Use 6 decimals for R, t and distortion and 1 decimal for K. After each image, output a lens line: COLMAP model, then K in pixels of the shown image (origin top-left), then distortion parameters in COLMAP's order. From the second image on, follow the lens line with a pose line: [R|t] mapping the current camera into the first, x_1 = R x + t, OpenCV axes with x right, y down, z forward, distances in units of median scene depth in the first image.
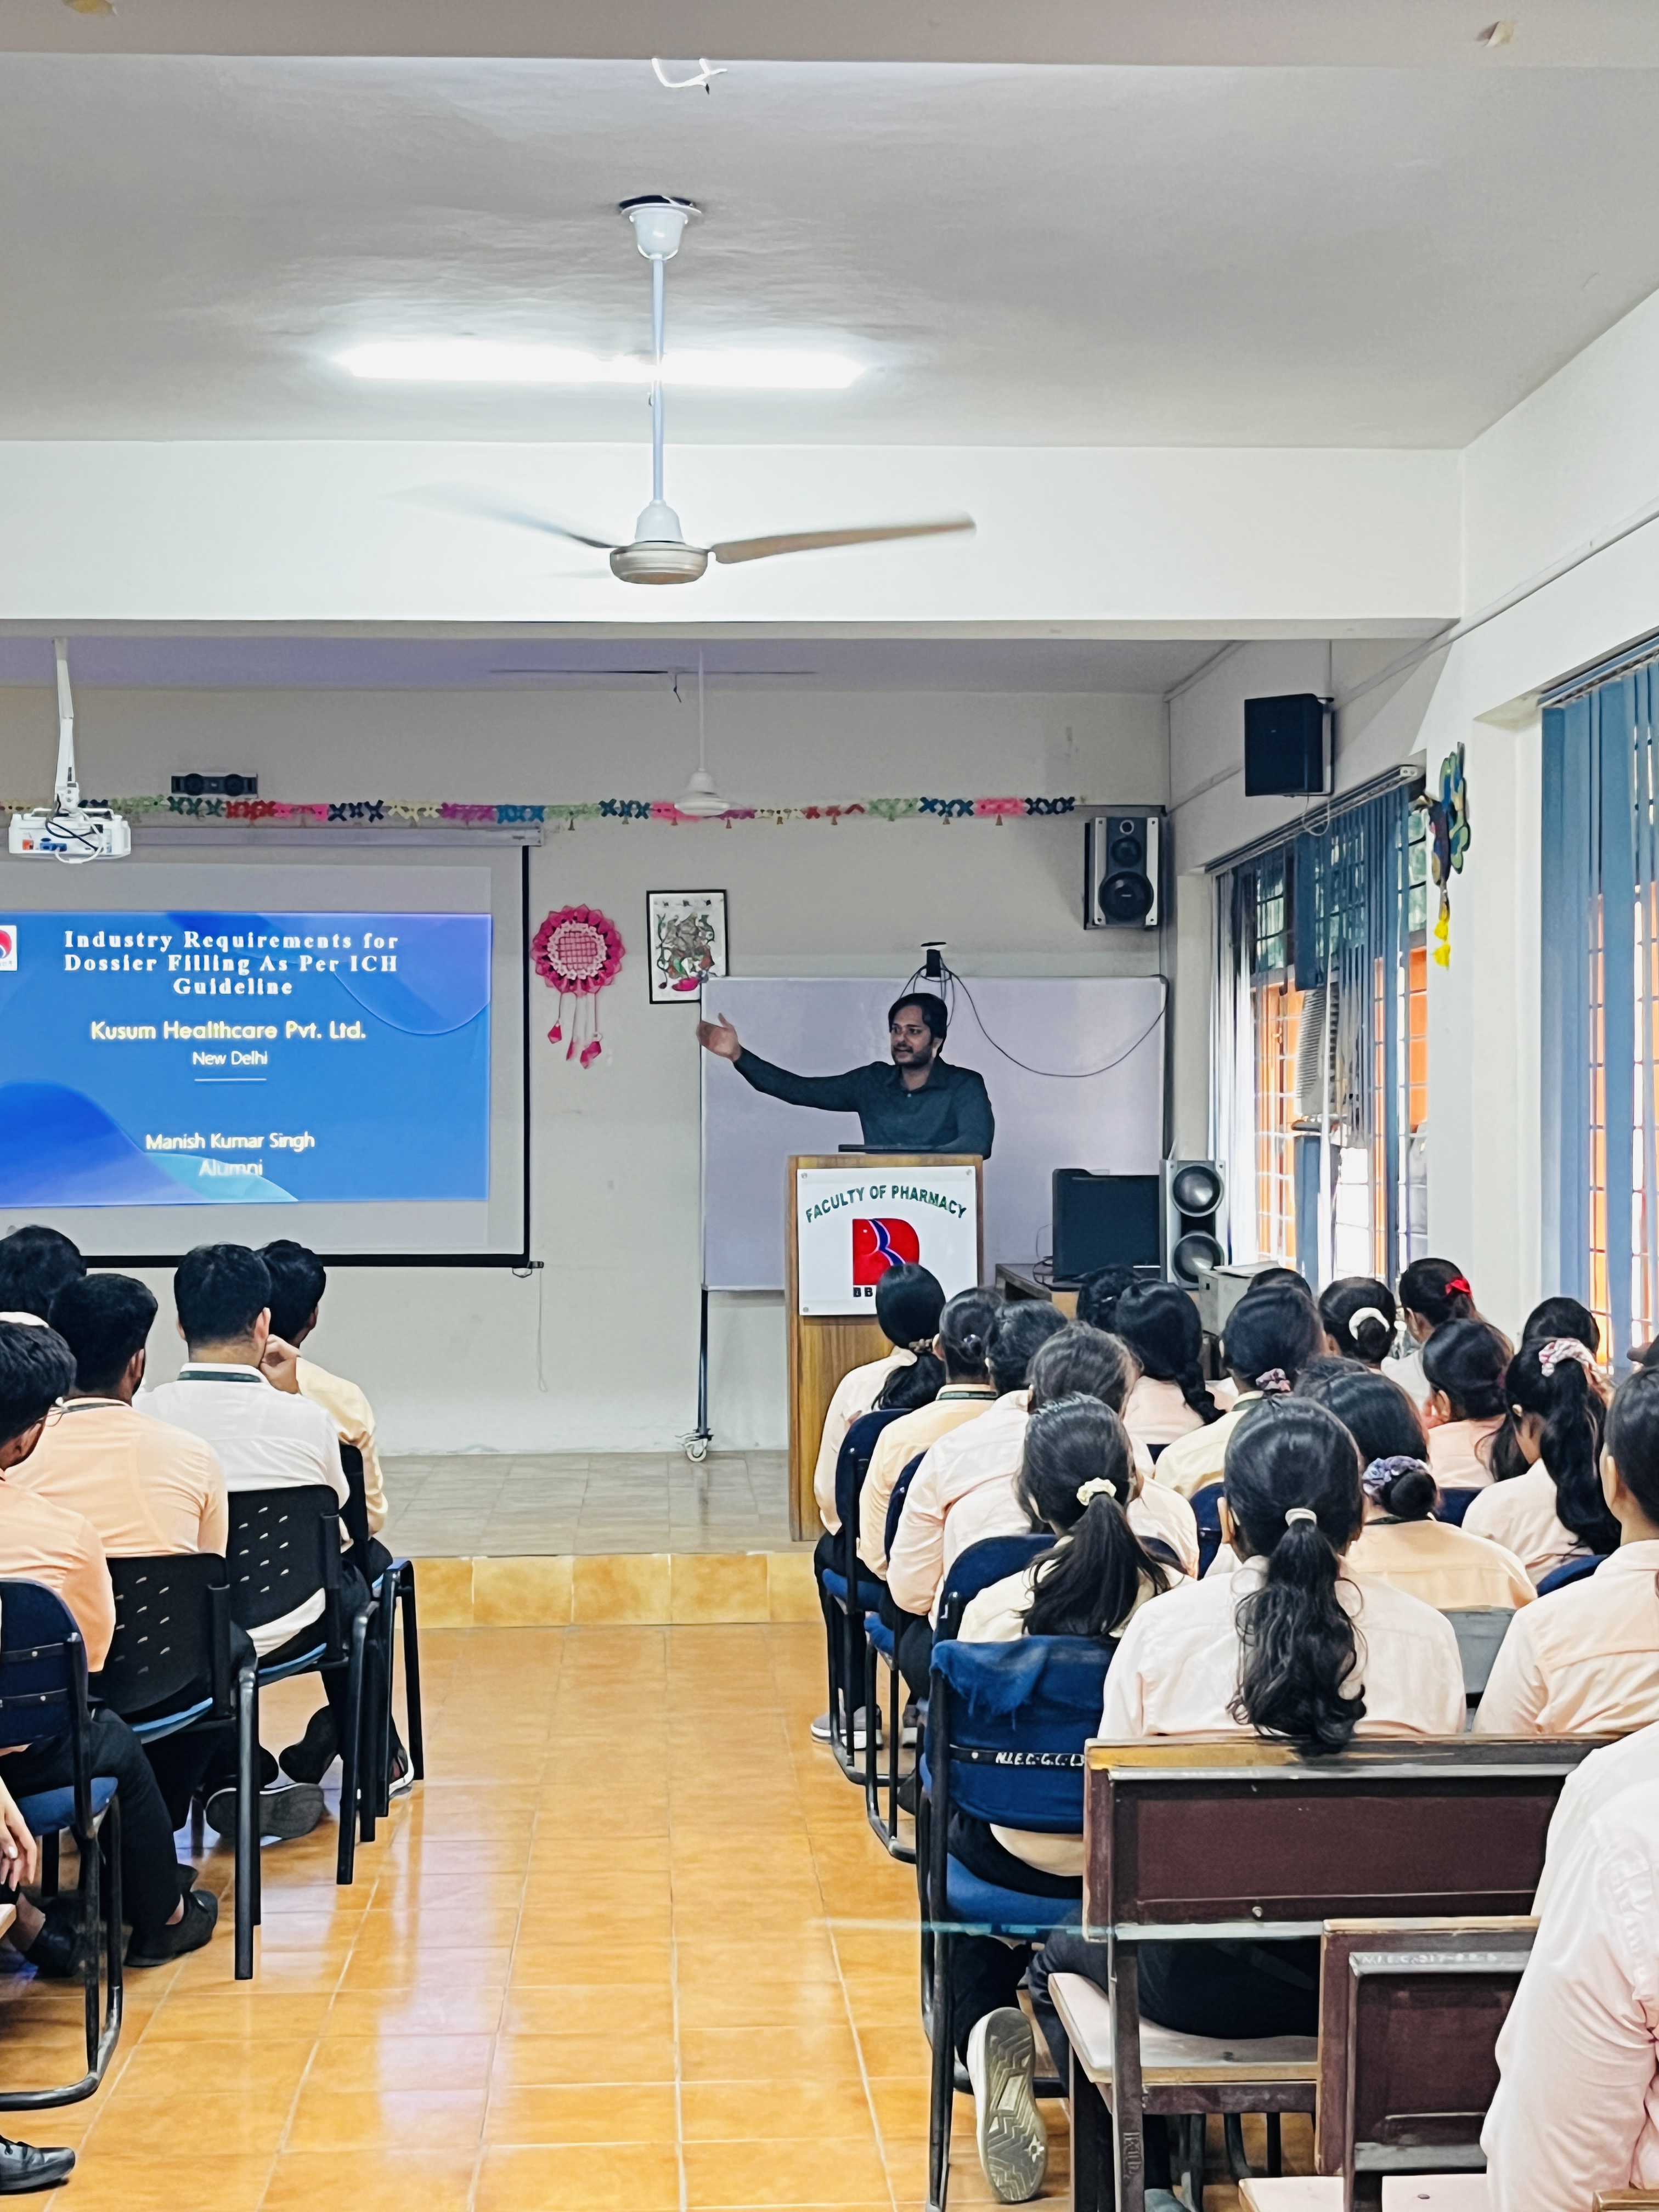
lens RADIAL K [[3216.2, 0, 837.8], [0, 3216.2, 1119.1], [0, 0, 1]] dist [0.088761, 0.000000]
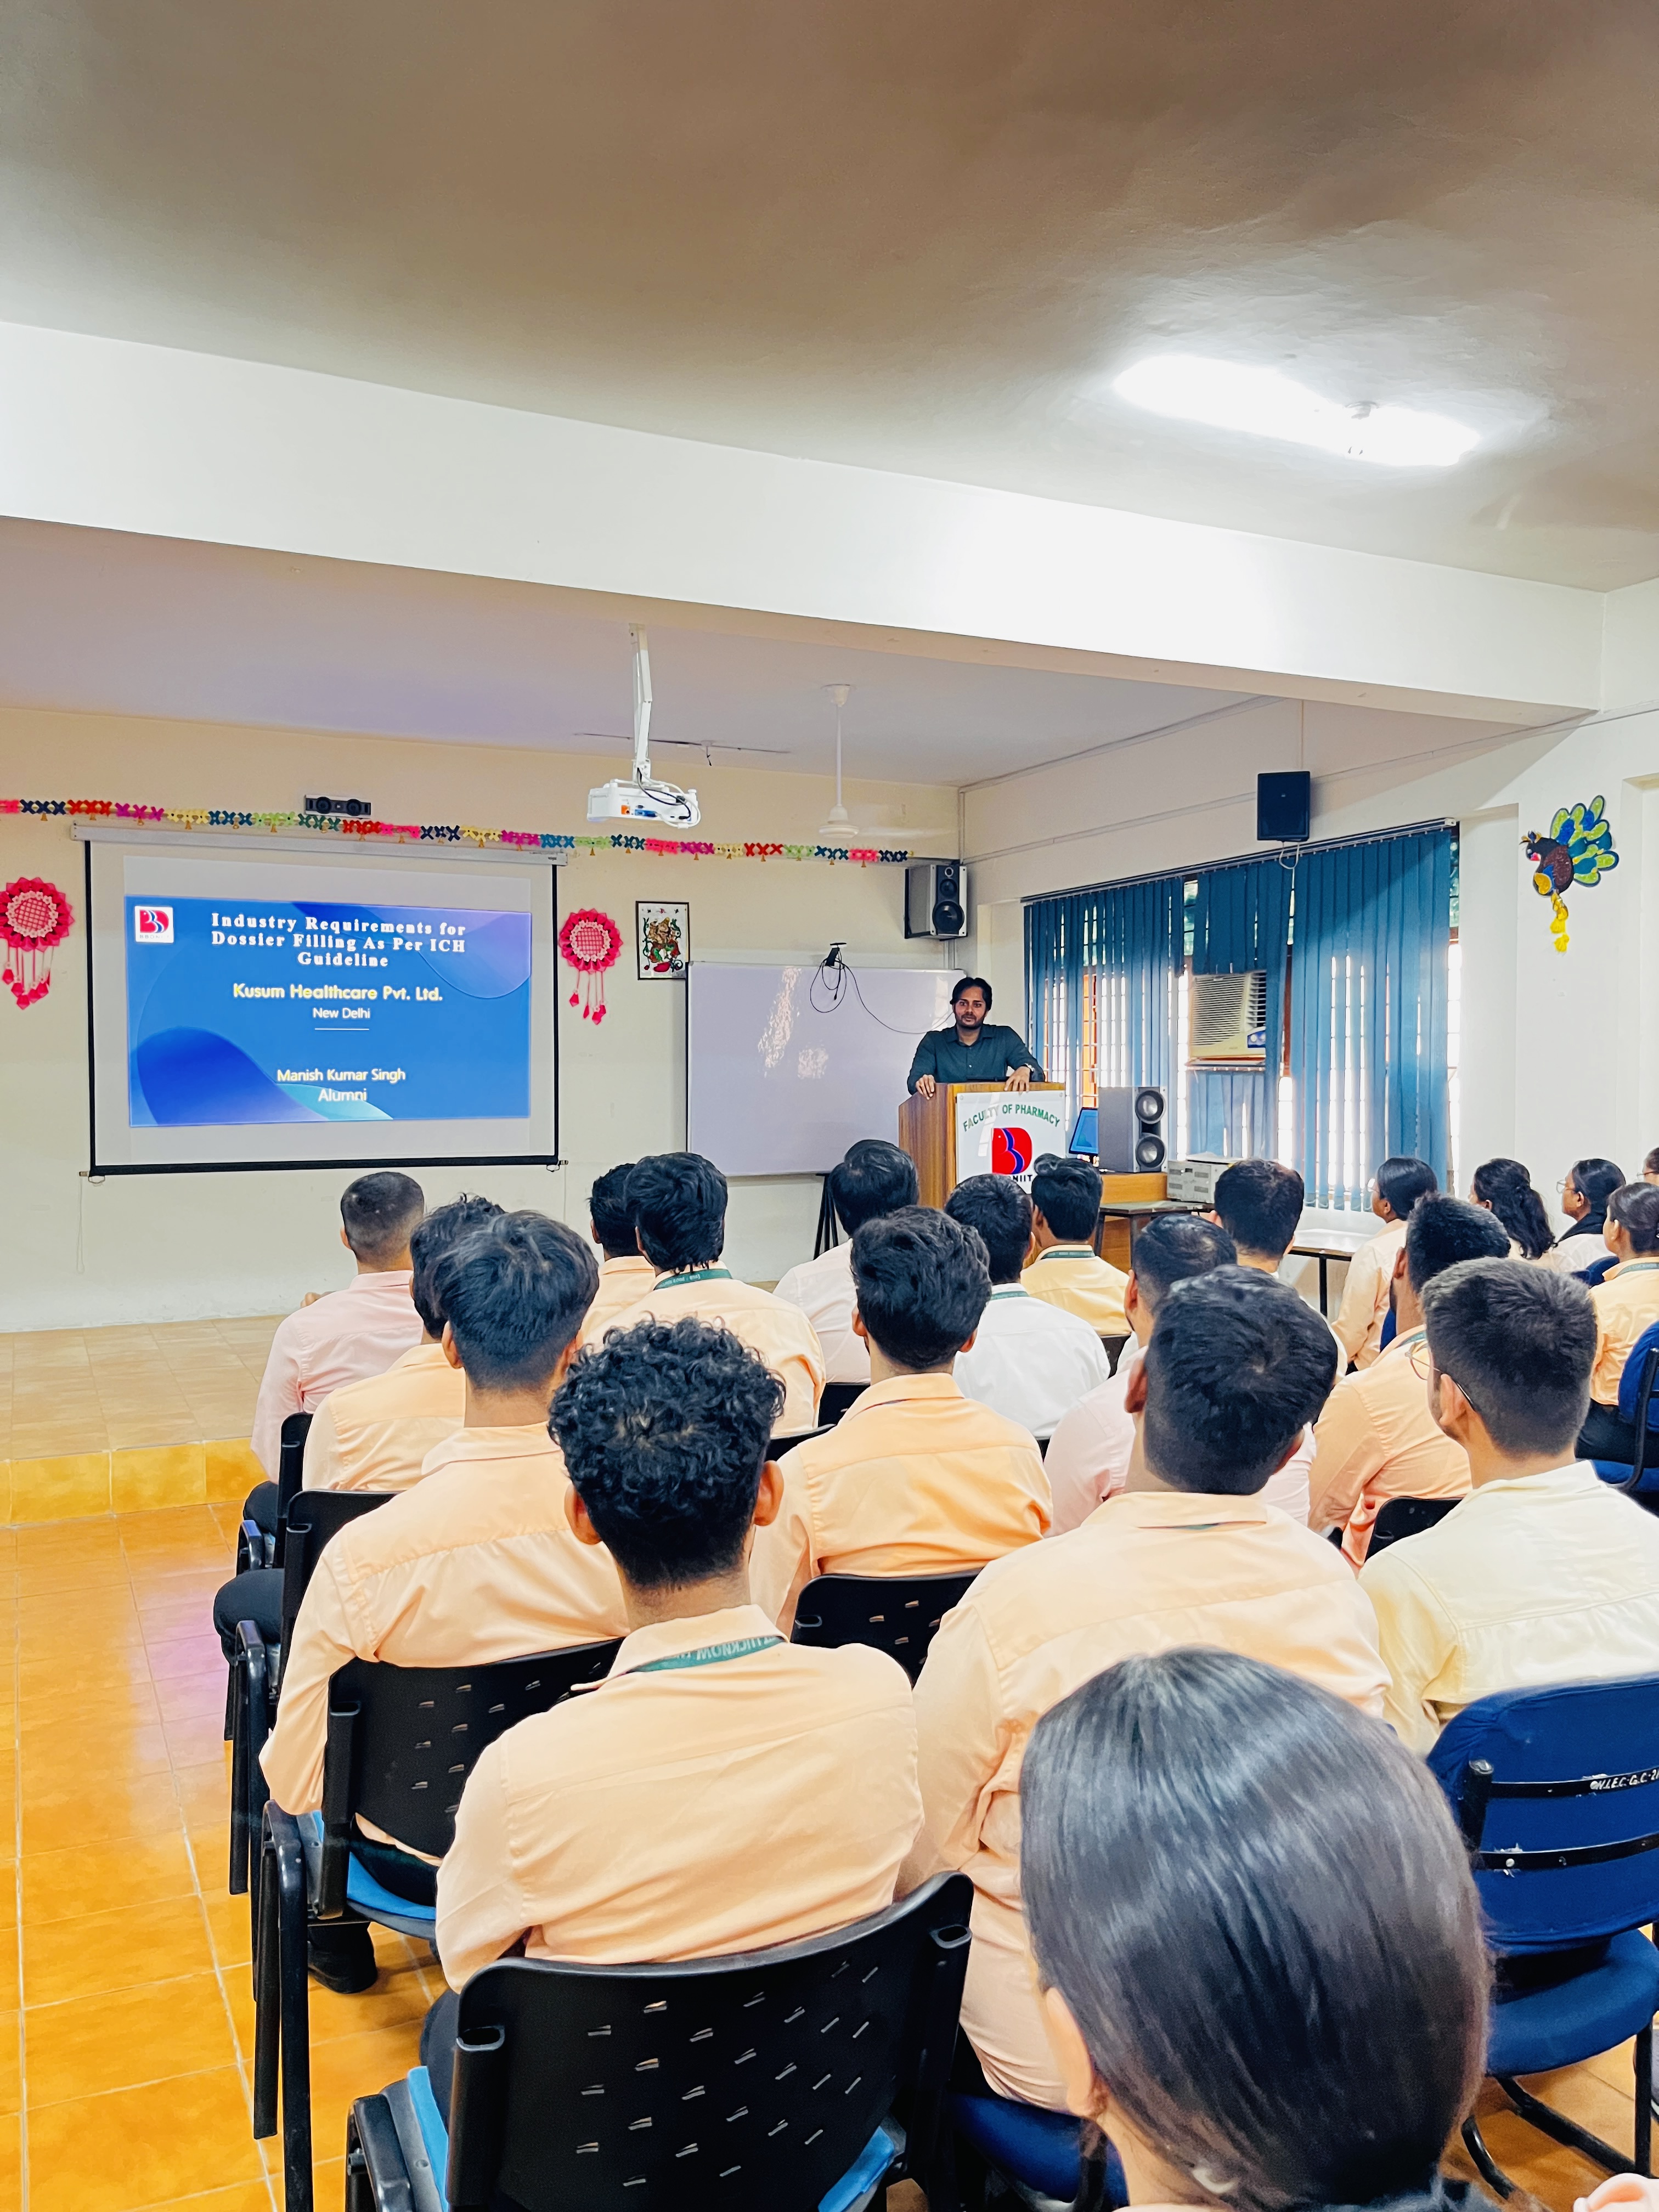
lens RADIAL K [[1670.0, 0, 837.3], [0, 1670.0, 1126.7], [0, 0, 1]] dist [0.054050, -0.080795]
pose [[0.921798, -0.011947, 0.387487, -0.315464], [-0.001247, 0.999429, 0.033780, 0.005208], [-0.387669, -0.031621, 0.921256, 0.324566]]
